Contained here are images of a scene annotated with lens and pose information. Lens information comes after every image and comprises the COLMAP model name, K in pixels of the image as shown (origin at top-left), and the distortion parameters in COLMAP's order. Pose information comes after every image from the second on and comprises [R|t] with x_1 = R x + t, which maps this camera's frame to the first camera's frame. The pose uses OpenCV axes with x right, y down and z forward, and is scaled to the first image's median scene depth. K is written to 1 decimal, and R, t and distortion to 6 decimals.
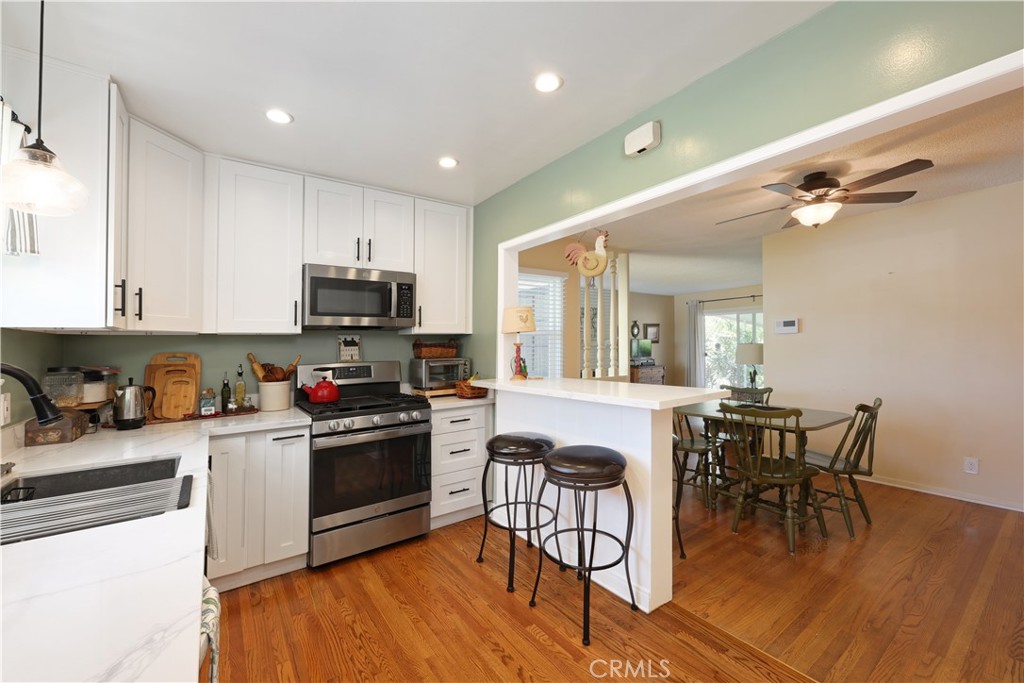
lens RADIAL K [[429.1, 0, 462.2], [0, 429.1, 344.3], [0, 0, 1]] dist [0.002663, 0.000967]
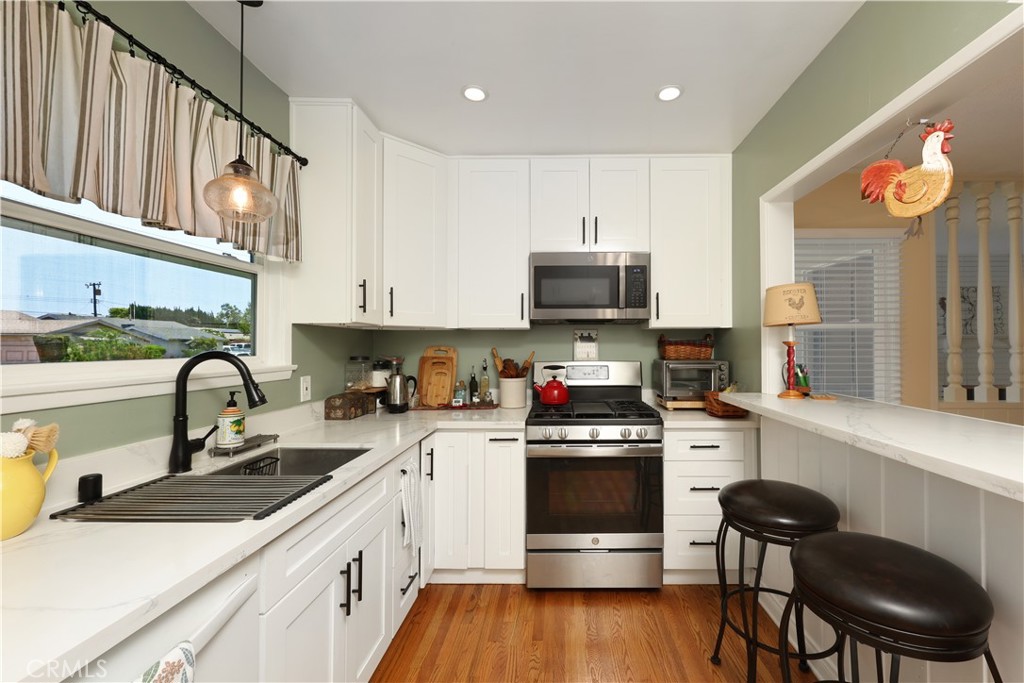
lens RADIAL K [[429.1, 0, 535.5], [0, 429.1, 332.3], [0, 0, 1]] dist [0.002663, 0.000967]
pose [[0.851213, 0.001083, -0.524819, 0.127869], [-0.011808, 0.999784, -0.017088, -0.000291], [0.524688, 0.020743, 0.851042, 0.216530]]
